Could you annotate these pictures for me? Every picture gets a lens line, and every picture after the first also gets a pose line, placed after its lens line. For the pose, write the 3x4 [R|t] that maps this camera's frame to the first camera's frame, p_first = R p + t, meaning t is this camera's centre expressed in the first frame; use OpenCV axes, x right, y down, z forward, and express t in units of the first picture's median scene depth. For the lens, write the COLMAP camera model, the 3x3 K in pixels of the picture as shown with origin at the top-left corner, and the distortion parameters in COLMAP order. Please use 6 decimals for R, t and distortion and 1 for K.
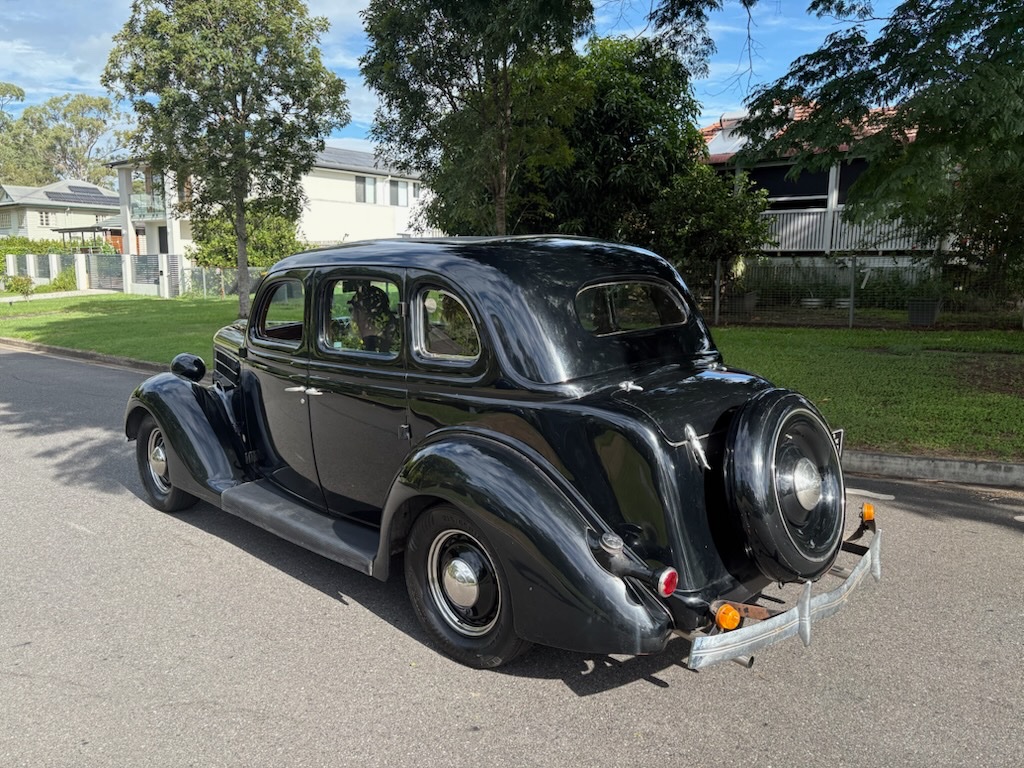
lens RADIAL K [[769.9, 0, 512.0], [0, 769.9, 384.0], [0, 0, 1]] dist [0.008048, -0.001477]
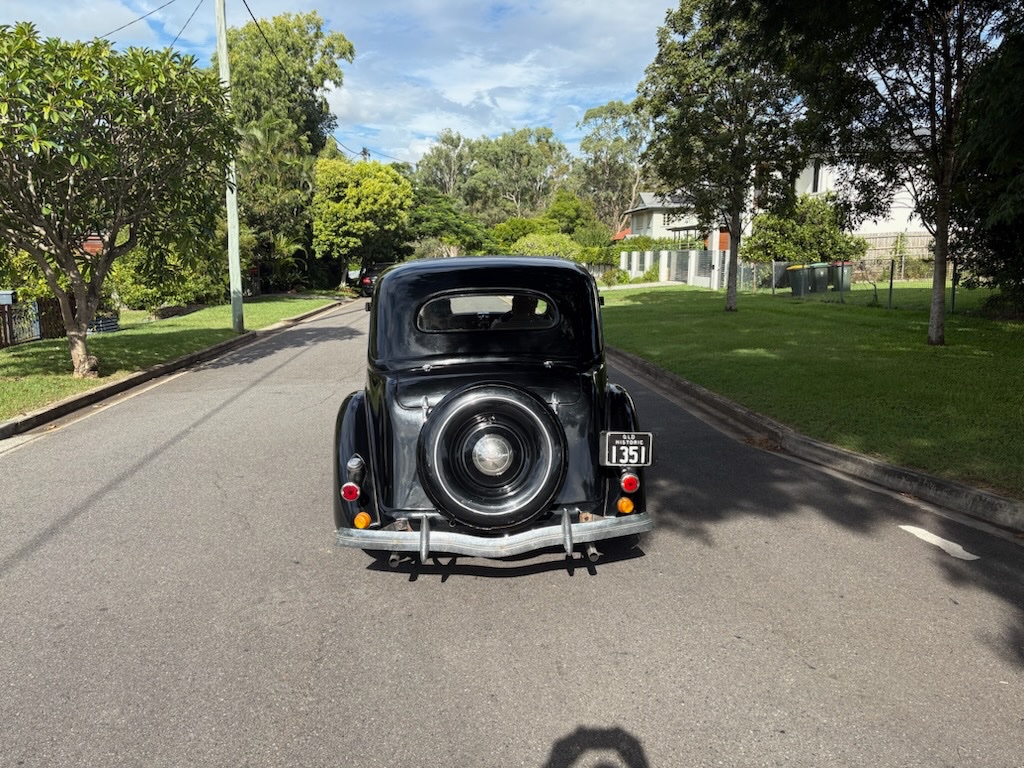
lens RADIAL K [[769.9, 0, 512.0], [0, 769.9, 384.0], [0, 0, 1]] dist [0.008048, -0.001477]
pose [[0.711627, 0.104969, -0.694672, 0.107728], [-0.096716, 0.993998, 0.051122, -0.005115], [0.695869, 0.030806, 0.717508, 0.008606]]
